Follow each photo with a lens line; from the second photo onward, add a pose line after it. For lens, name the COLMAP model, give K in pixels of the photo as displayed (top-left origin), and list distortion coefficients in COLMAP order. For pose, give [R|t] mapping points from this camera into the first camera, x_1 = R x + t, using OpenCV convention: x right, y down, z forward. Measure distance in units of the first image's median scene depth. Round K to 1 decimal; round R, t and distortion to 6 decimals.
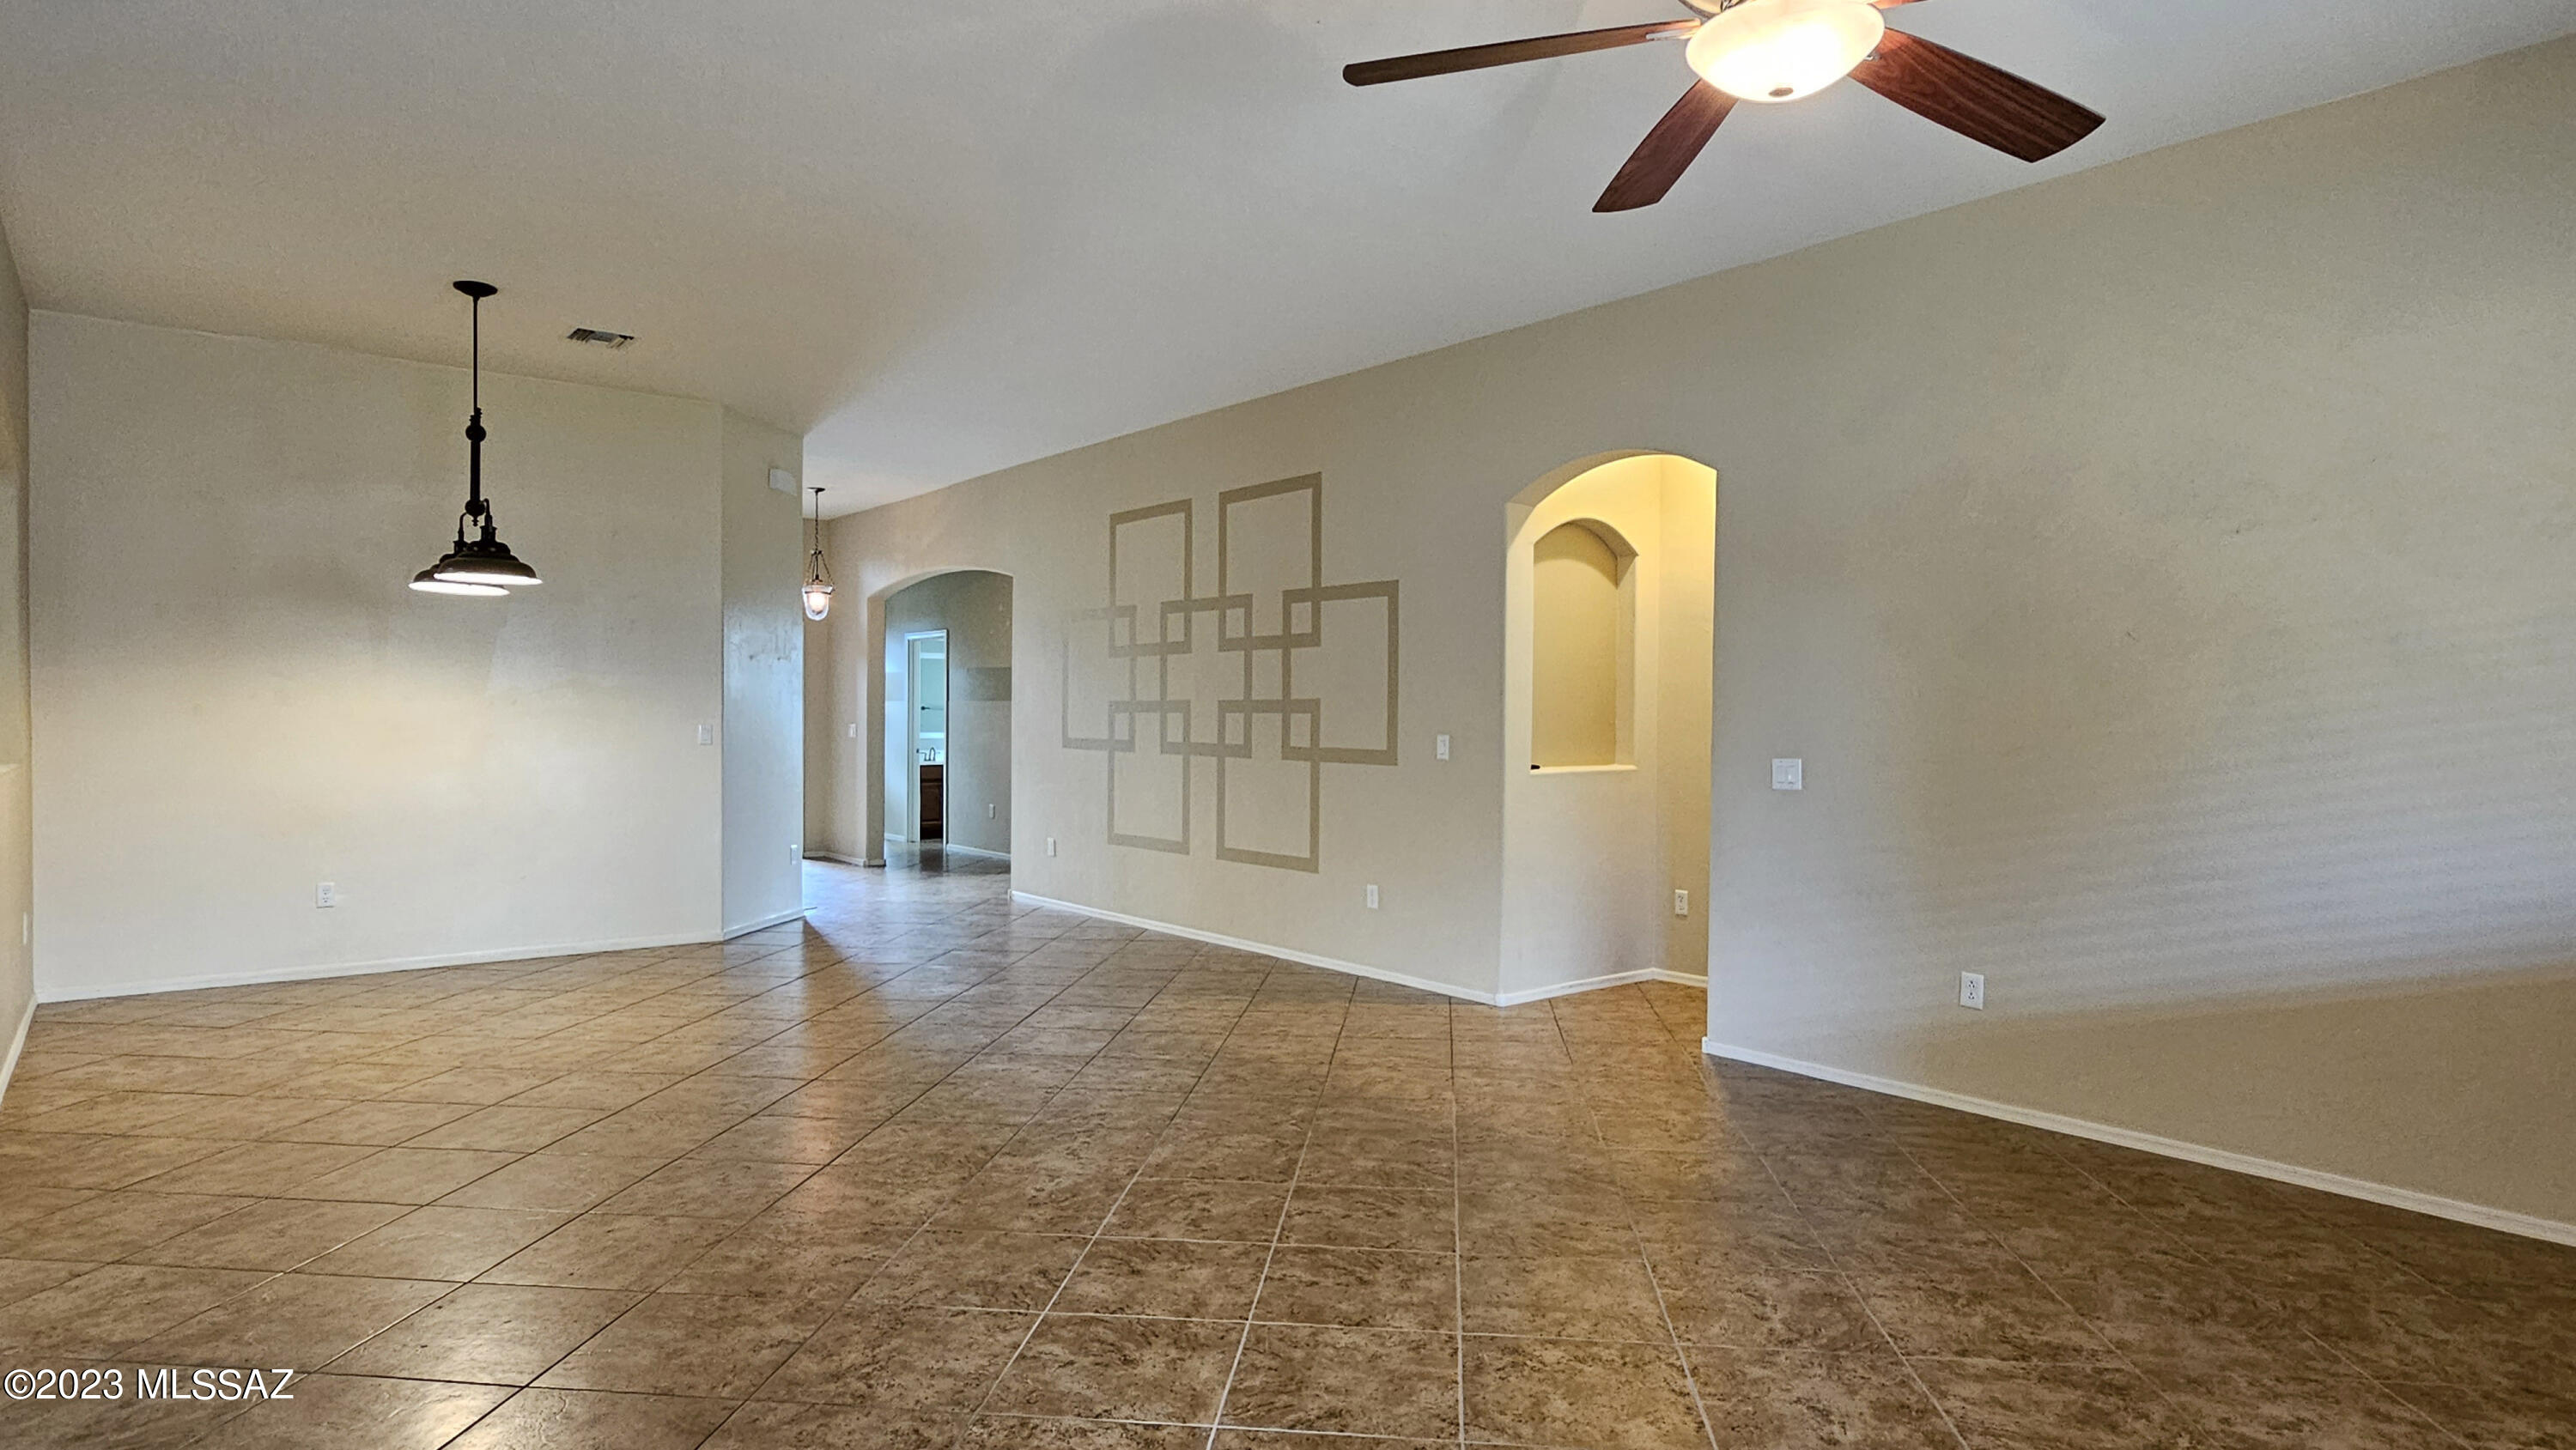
lens RADIAL K [[1422.9, 0, 1296.7], [0, 1422.9, 717.9], [0, 0, 1]] dist [-0.002388, 0.000597]
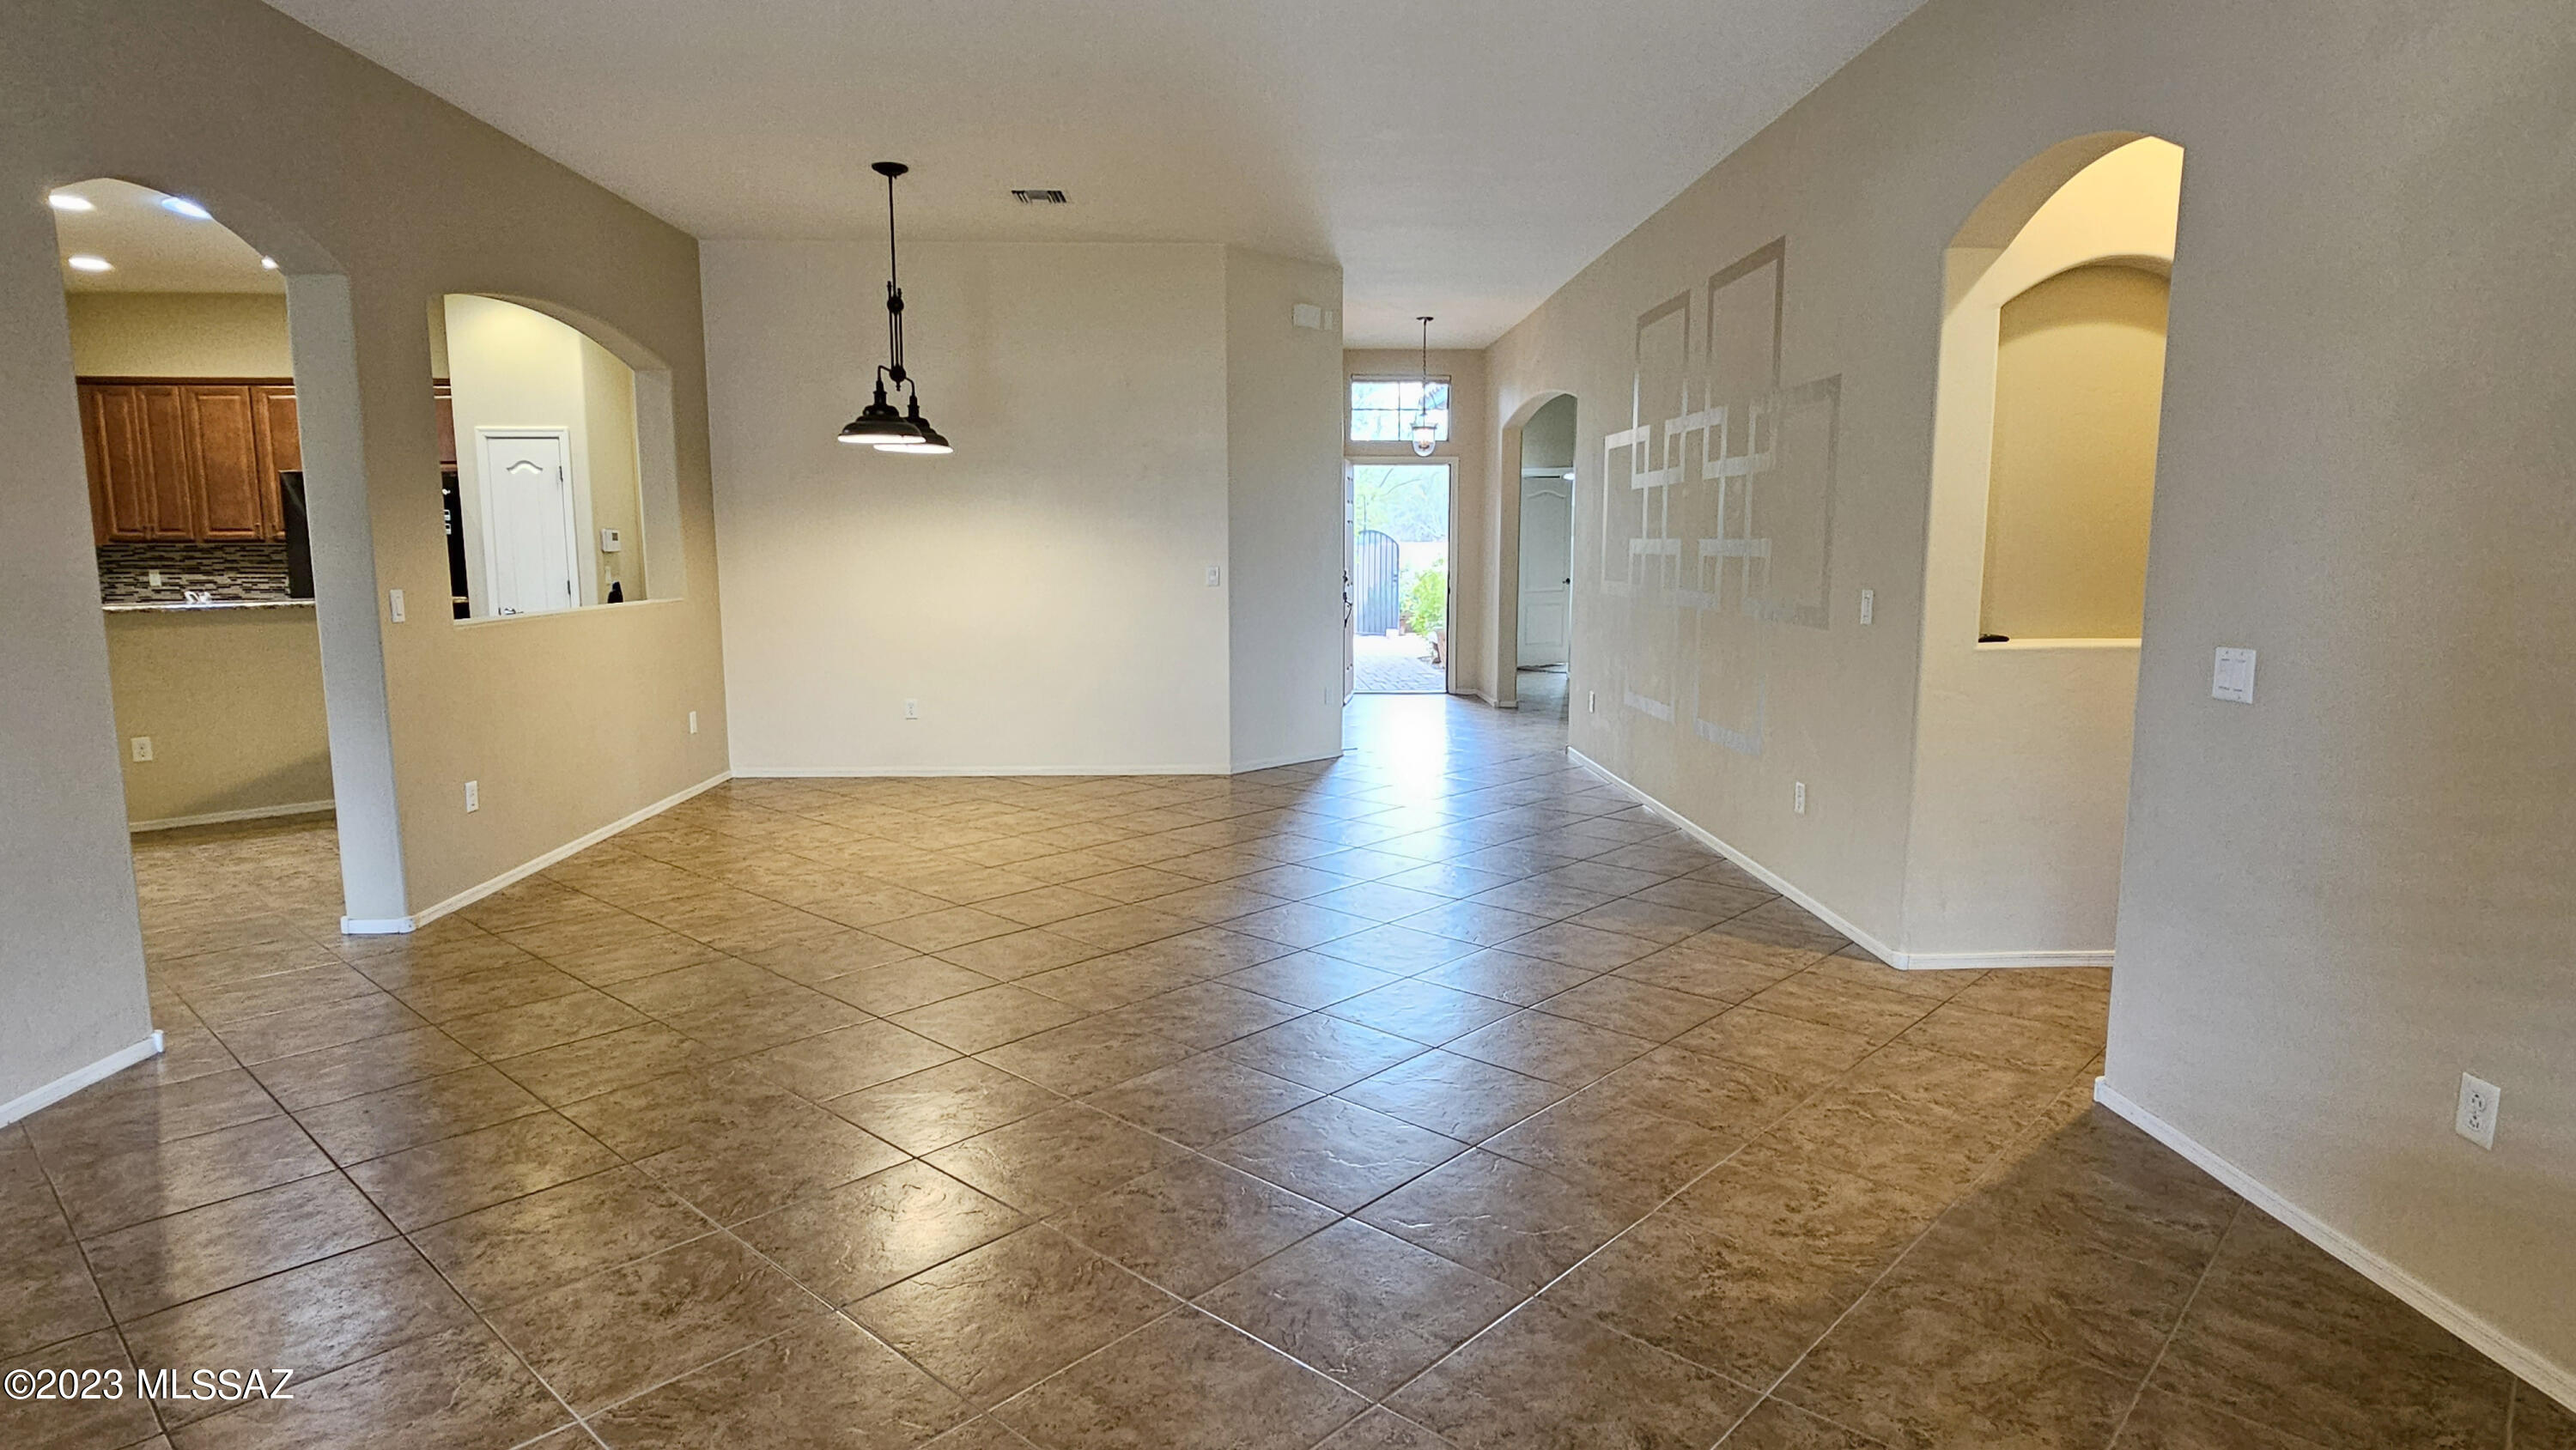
lens RADIAL K [[1422.9, 0, 1296.7], [0, 1422.9, 717.9], [0, 0, 1]] dist [-0.002388, 0.000597]
pose [[0.798304, 0.068243, -0.598376, 0.301304], [0.005106, 0.992757, 0.120032, -0.011341], [0.602234, -0.098878, 0.792173, 0.238342]]
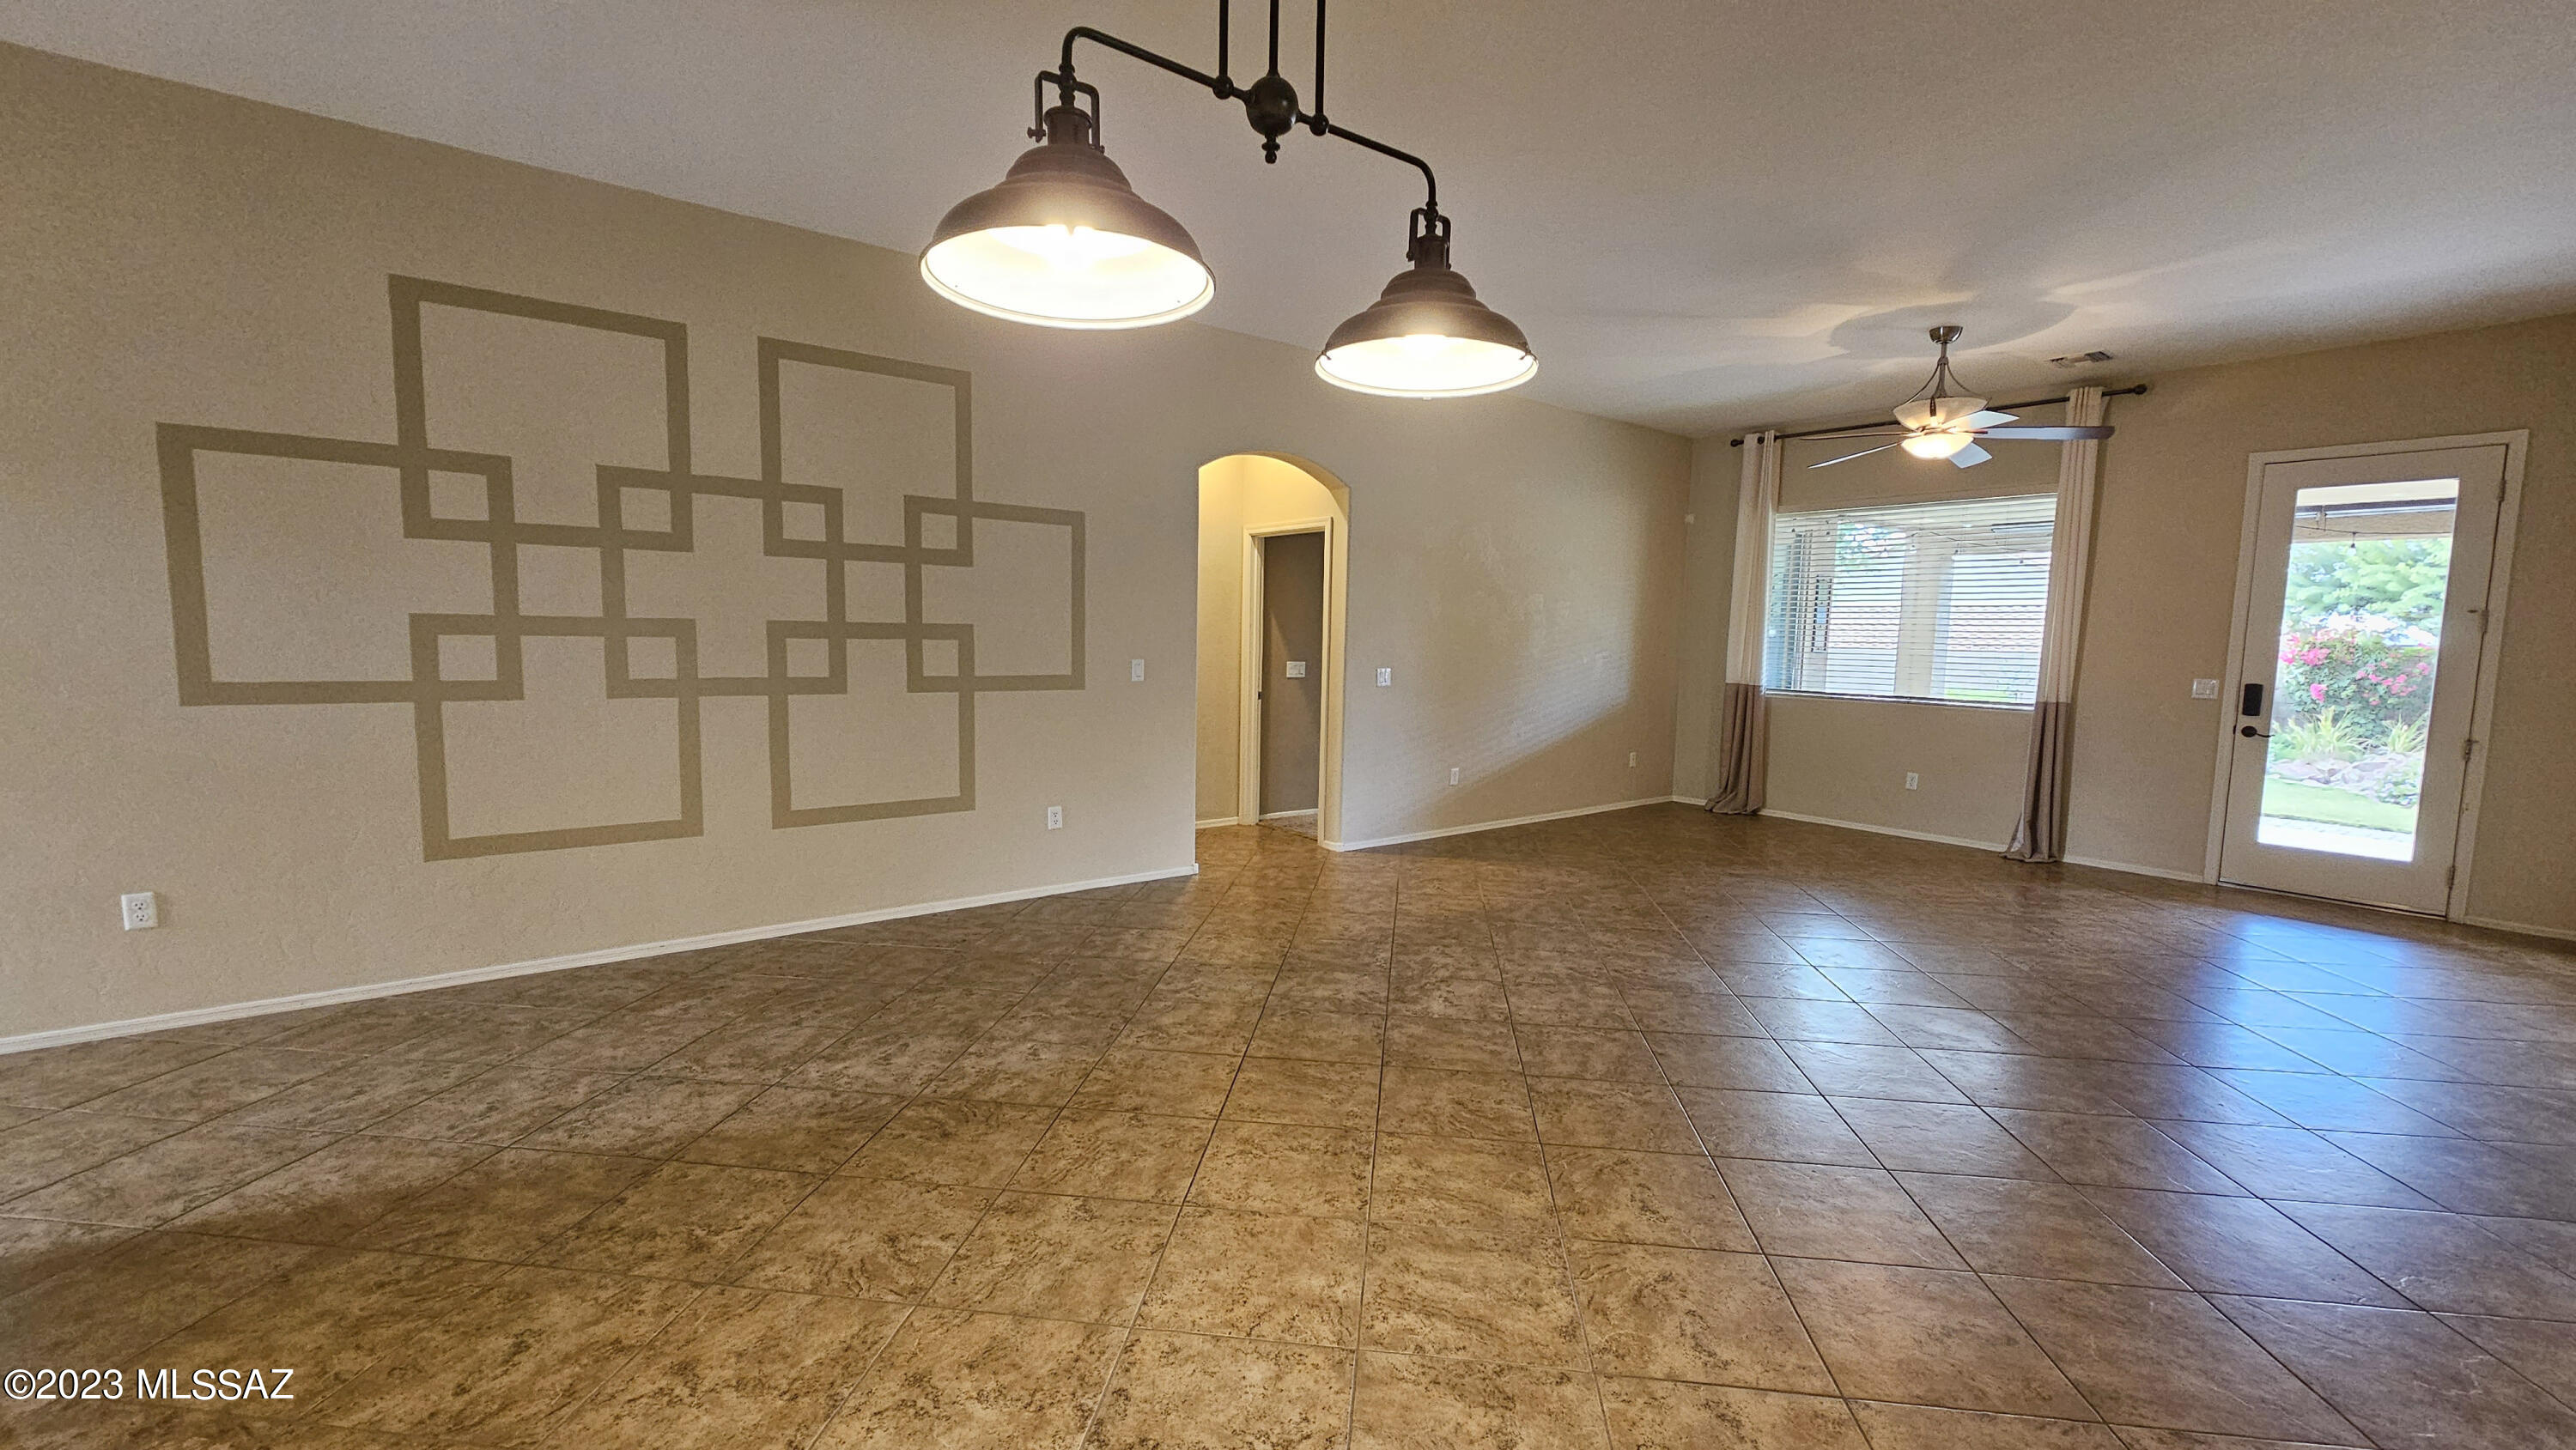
lens RADIAL K [[1051.6, 0, 1295.7], [0, 1051.6, 731.4], [0, 0, 1]] dist [0.000945, 0.000781]
pose [[0.027194, -0.099757, 0.994640, -0.720559], [-0.014573, 0.994863, 0.100178, -0.016521], [-0.999524, -0.017219, 0.025601, 0.833183]]
